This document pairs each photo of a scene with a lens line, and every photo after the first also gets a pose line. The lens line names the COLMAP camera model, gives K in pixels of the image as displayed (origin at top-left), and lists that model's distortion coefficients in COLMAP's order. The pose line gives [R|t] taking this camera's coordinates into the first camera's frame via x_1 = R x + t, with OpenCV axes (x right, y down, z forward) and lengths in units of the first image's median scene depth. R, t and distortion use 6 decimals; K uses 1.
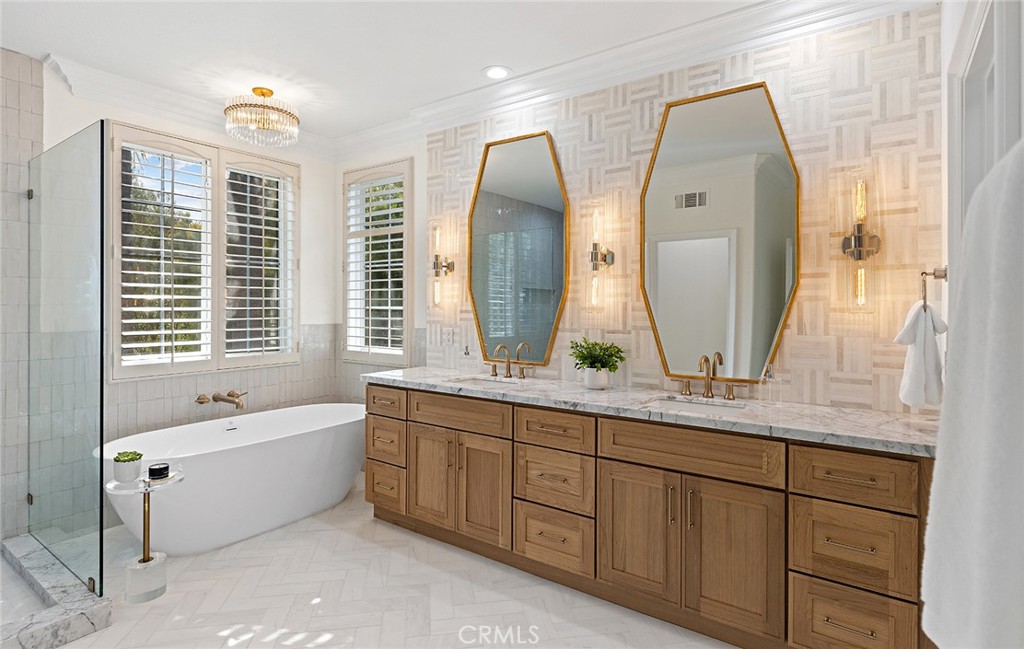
lens RADIAL K [[522.2, 0, 503.1], [0, 522.2, 307.3], [0, 0, 1]] dist [0.005156, 0.001642]
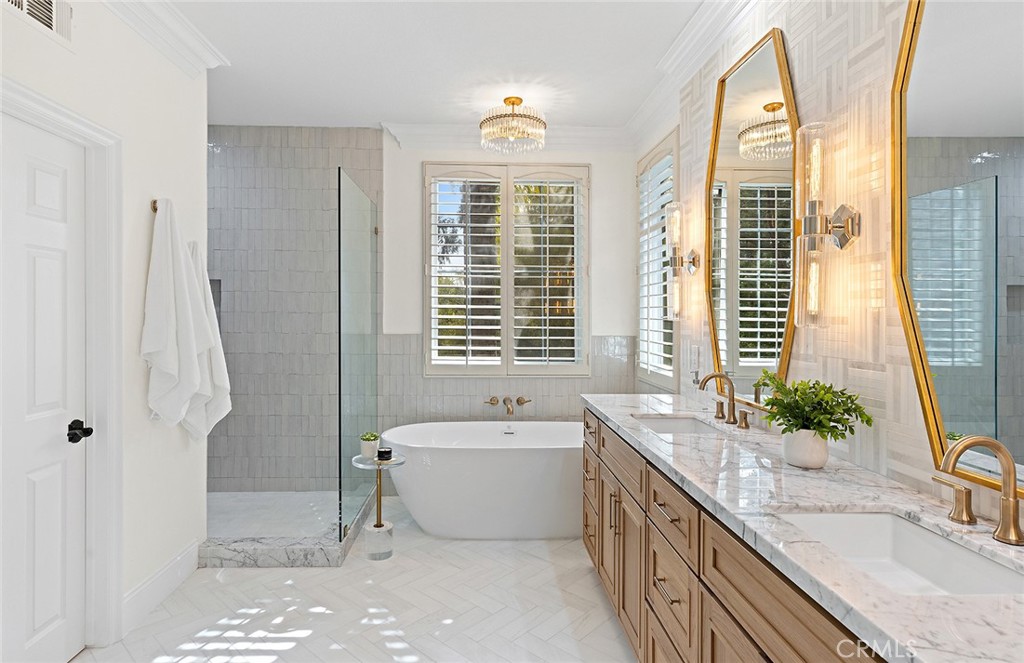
lens RADIAL K [[557.8, 0, 507.6], [0, 557.8, 316.8], [0, 0, 1]] dist [-0.008619, 0.000560]
pose [[0.621876, 0.005628, -0.783096, 0.383643], [-0.009206, 0.999958, -0.000124, 0.001832], [0.783062, 0.007286, 0.621901, 0.339512]]
